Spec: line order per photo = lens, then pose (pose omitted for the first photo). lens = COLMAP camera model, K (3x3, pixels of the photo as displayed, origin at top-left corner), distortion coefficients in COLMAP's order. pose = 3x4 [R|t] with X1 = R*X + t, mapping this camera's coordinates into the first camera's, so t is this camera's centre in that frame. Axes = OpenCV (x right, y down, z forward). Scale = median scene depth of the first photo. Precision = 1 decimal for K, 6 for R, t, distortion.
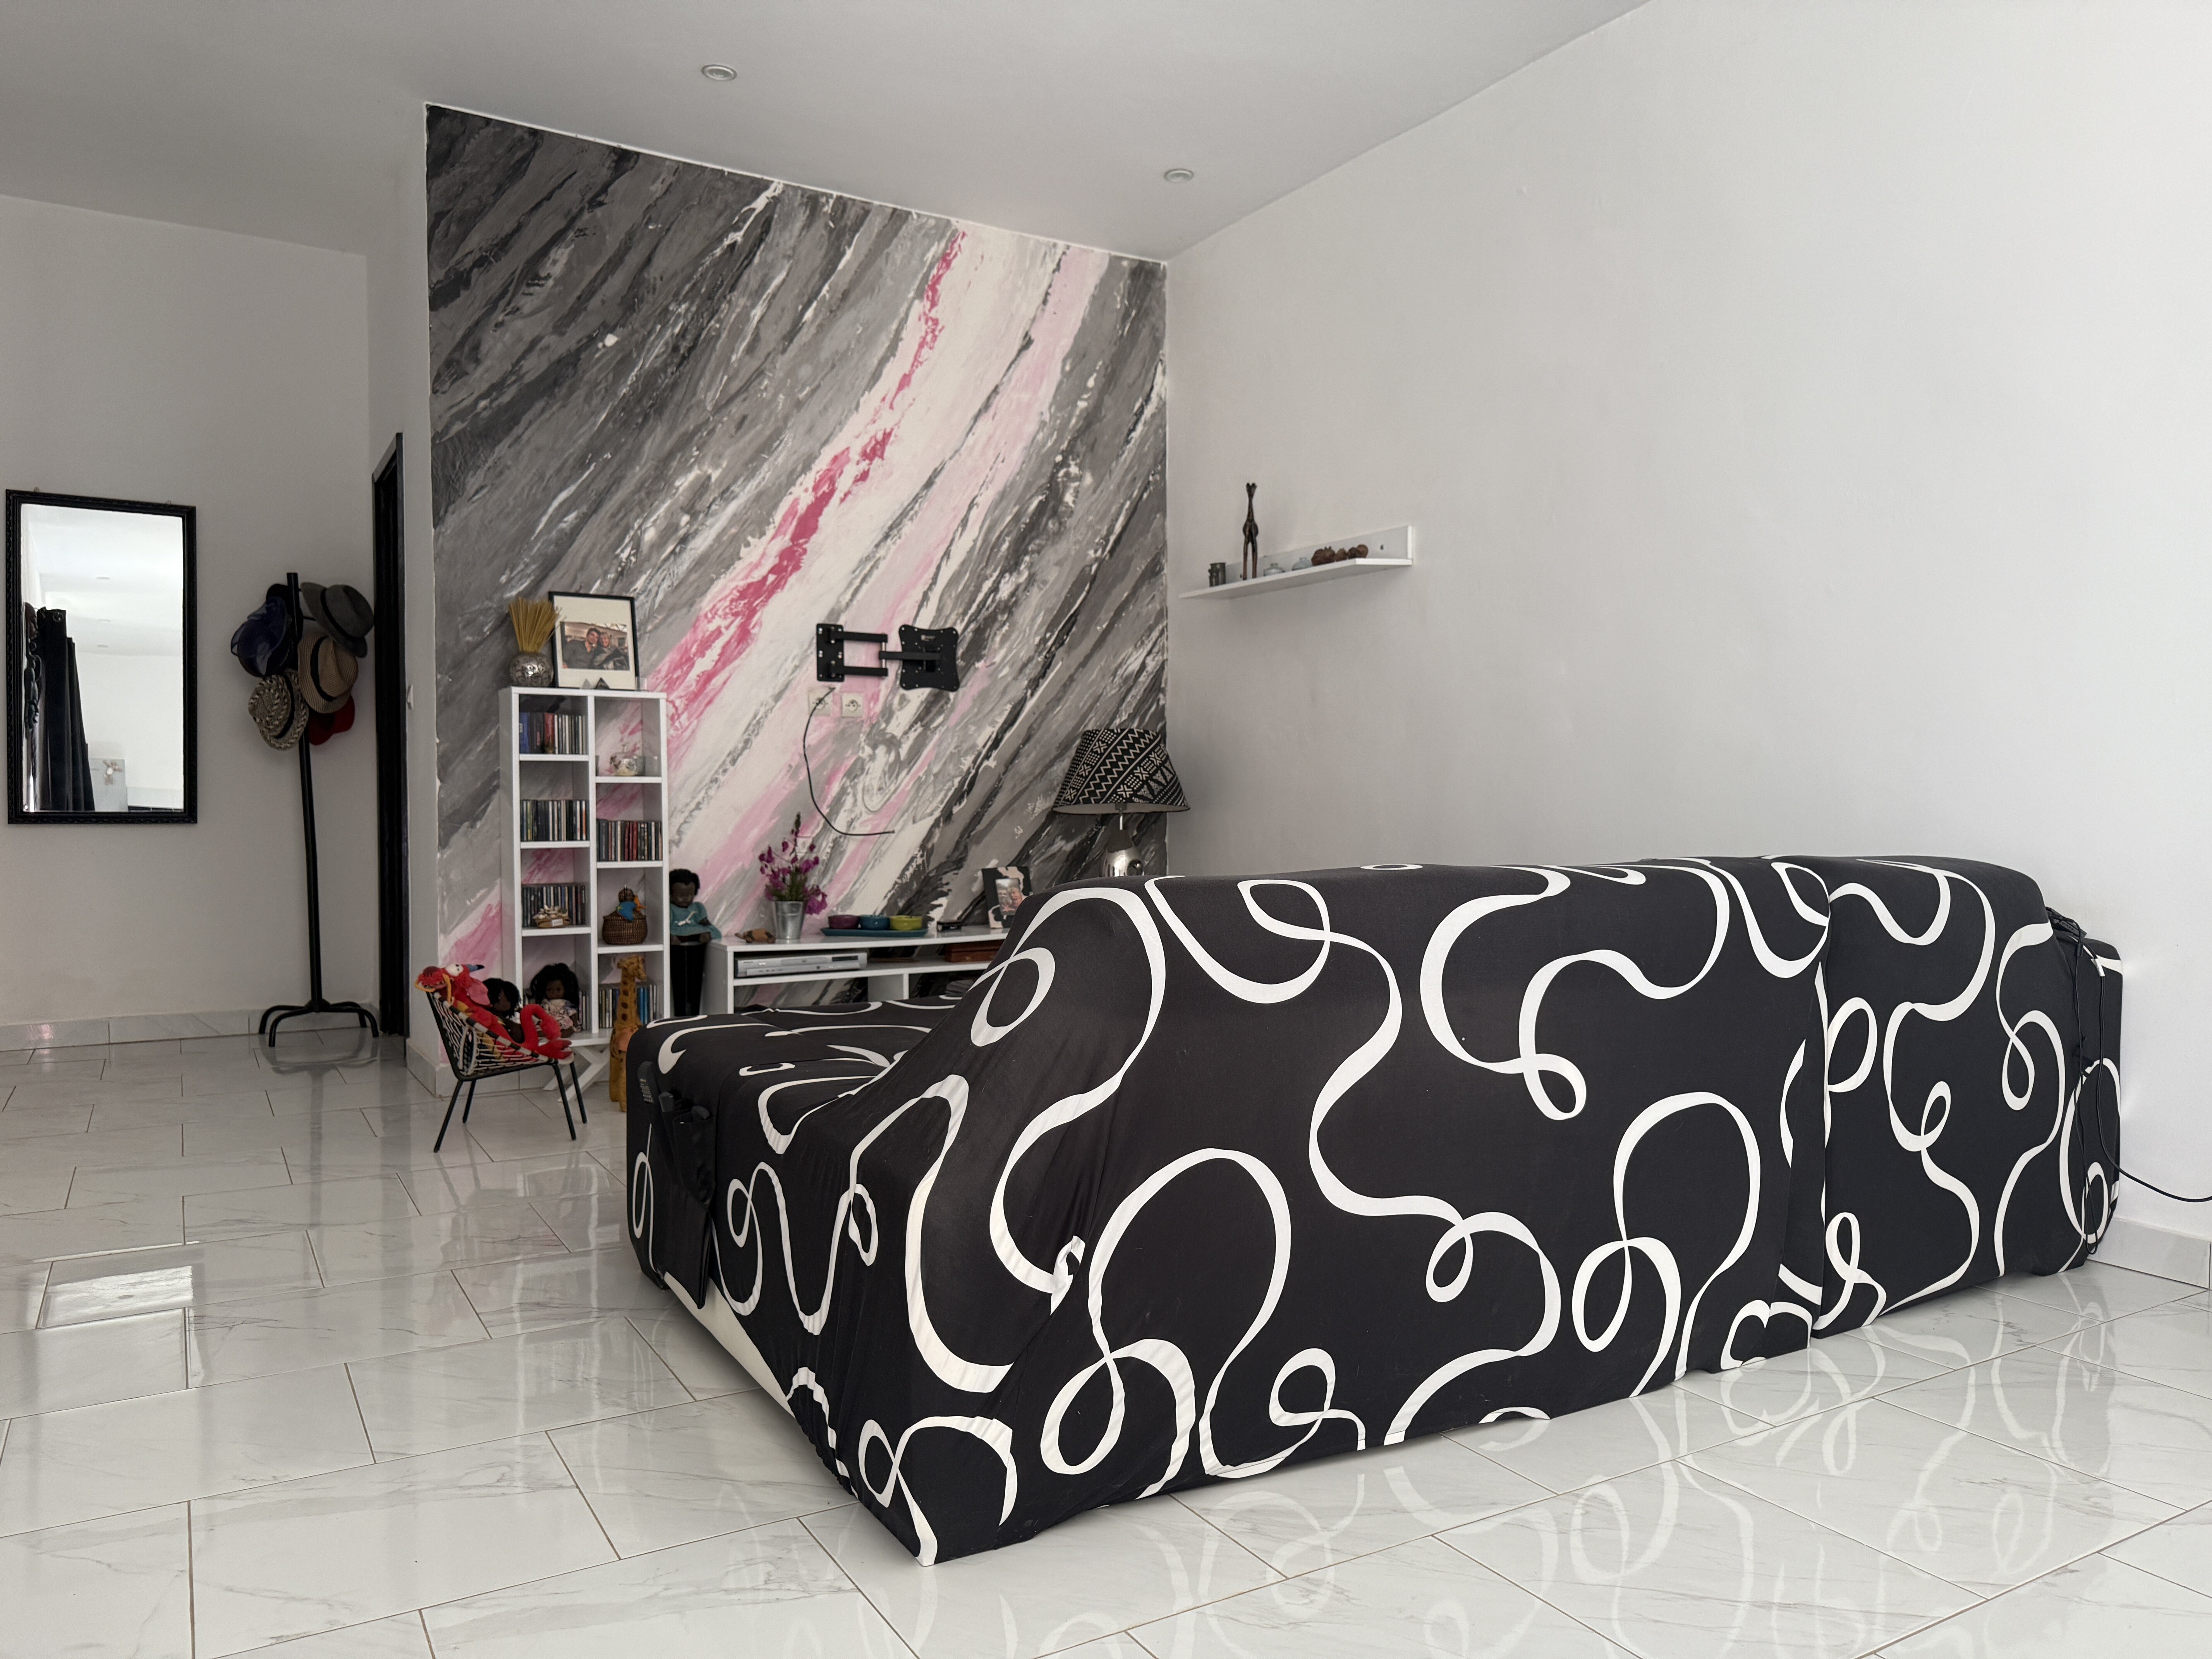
lens RADIAL K [[1538.2, 0, 1075.4], [0, 1538.2, 838.3], [0, 0, 1]] dist [0.126223, -0.241927]
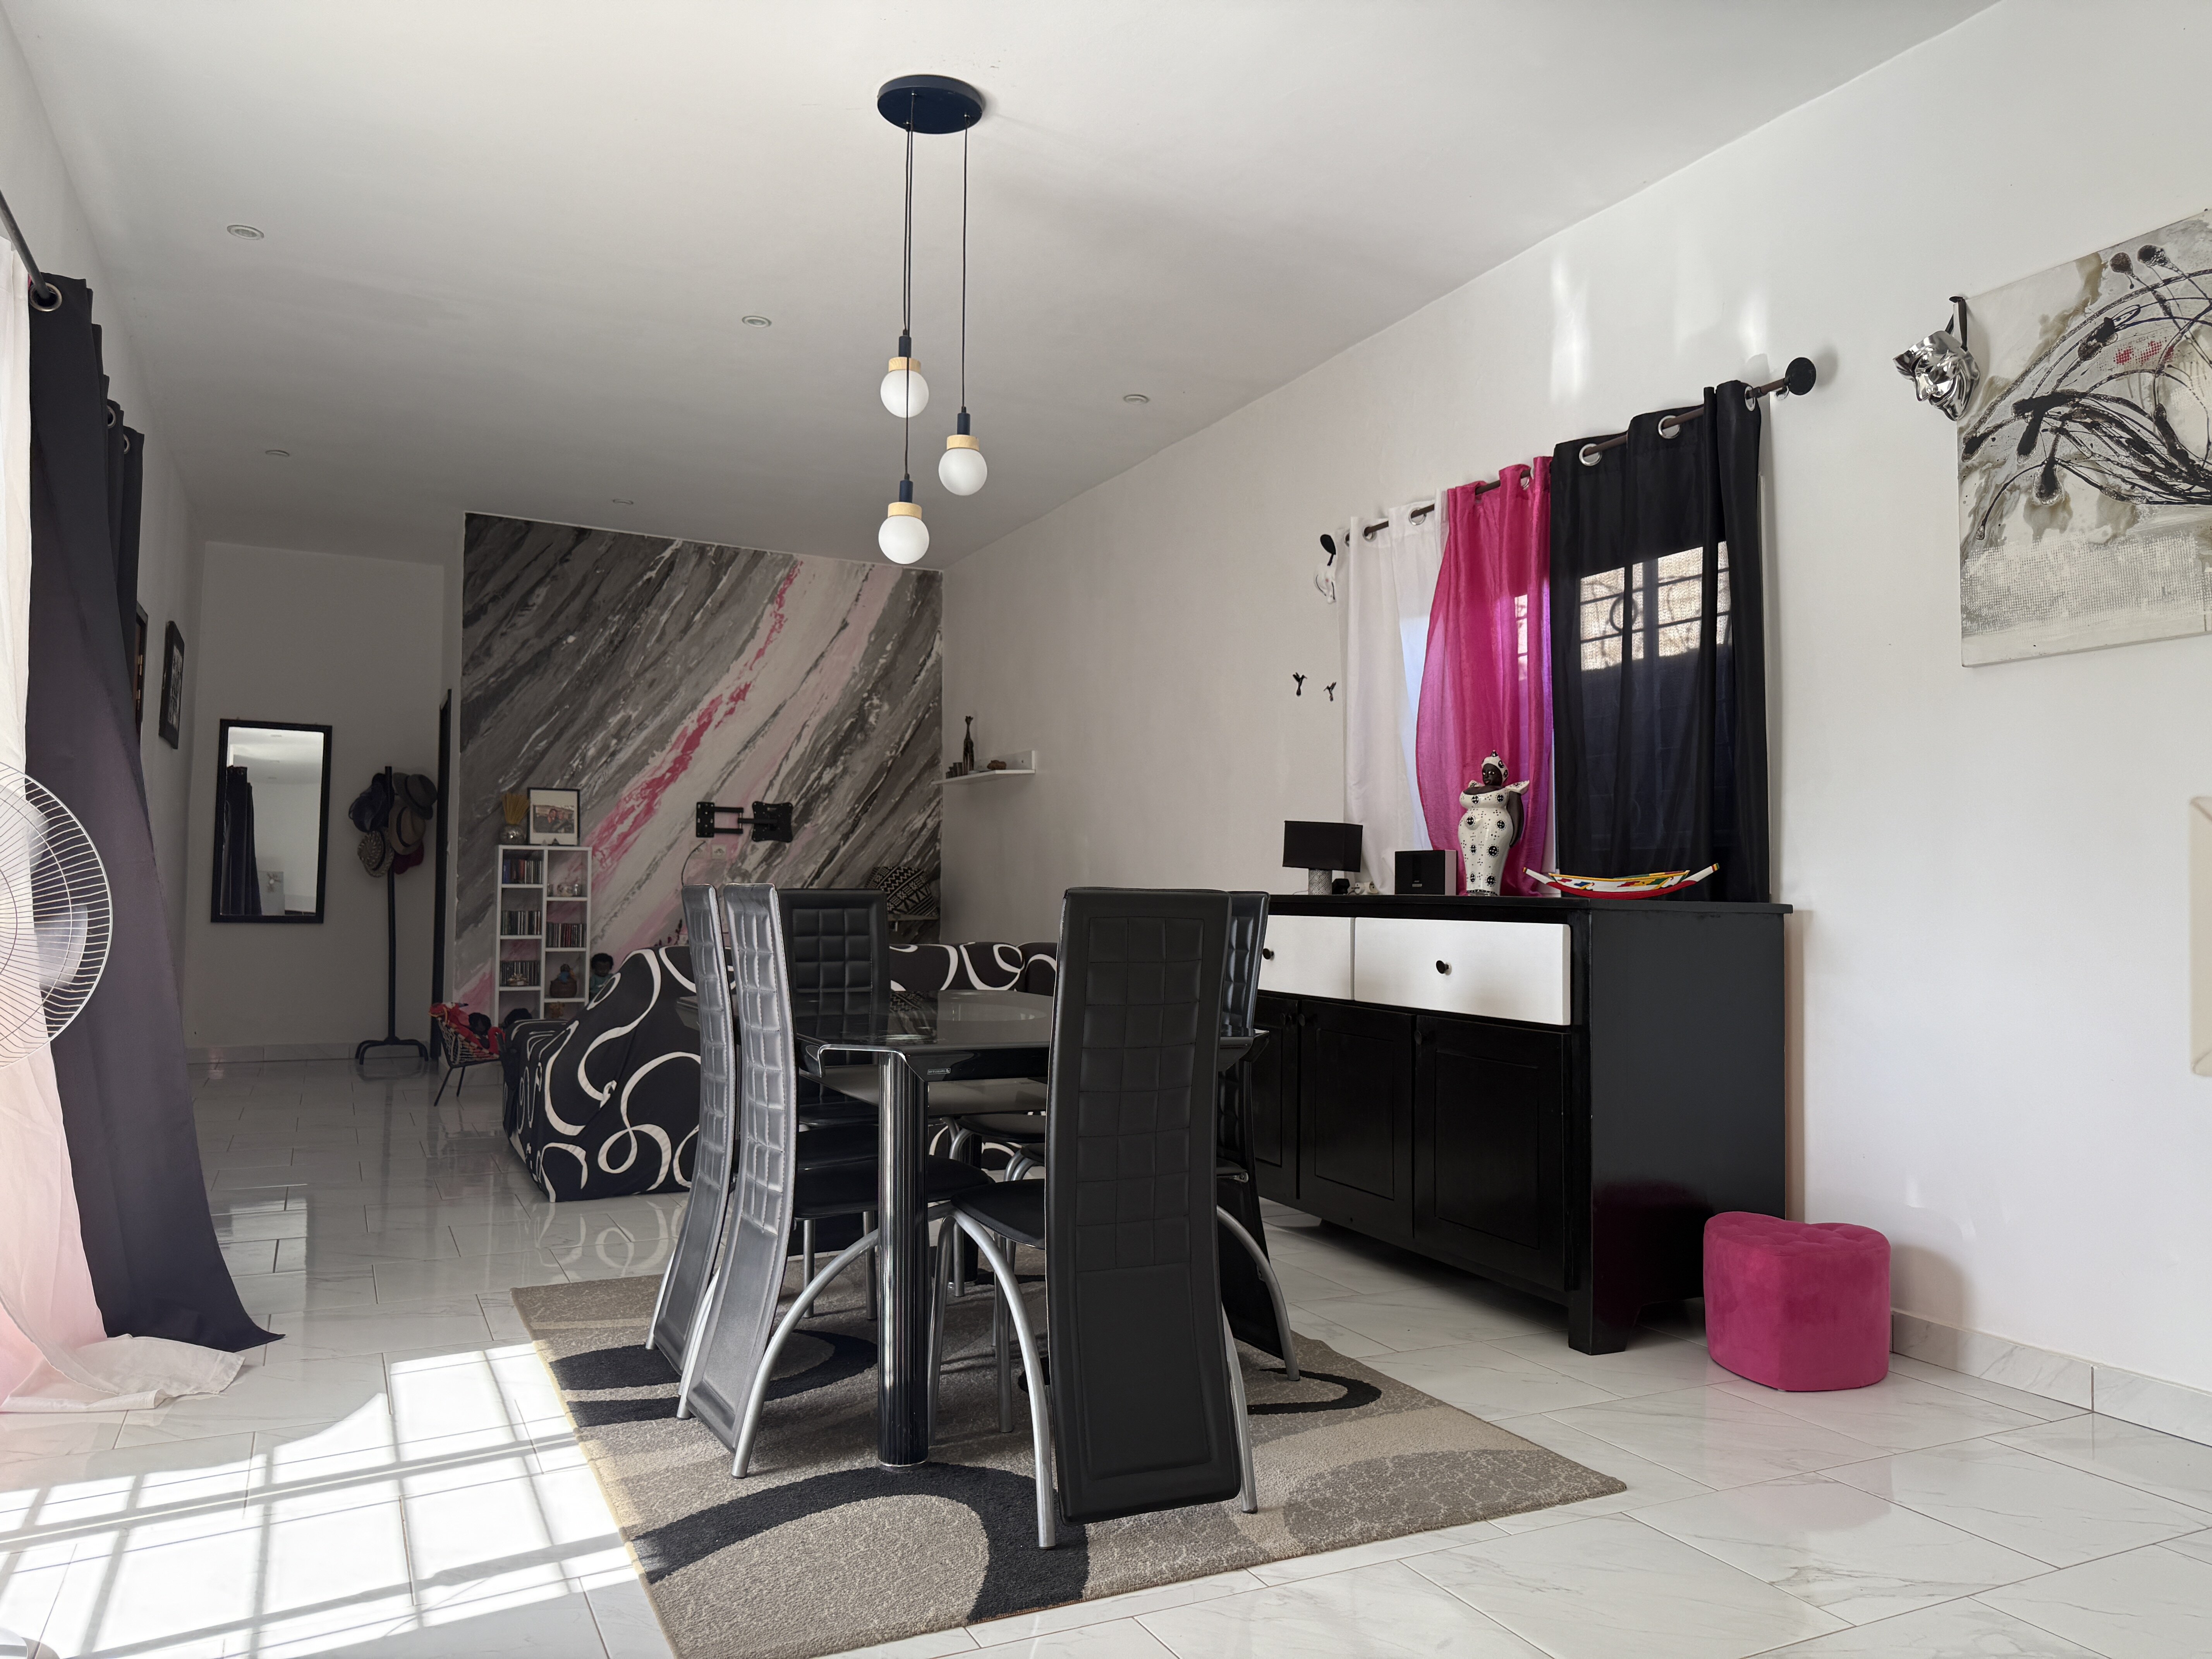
lens RADIAL K [[1542.3, 0, 1124.4], [0, 1542.3, 831.3], [0, 0, 1]] dist [0.094007, -0.150253]
pose [[0.998529, 0.004218, -0.054057, 0.371977], [-0.008165, 0.997298, -0.073004, 0.006988], [0.053603, 0.073338, 0.995866, -0.600539]]
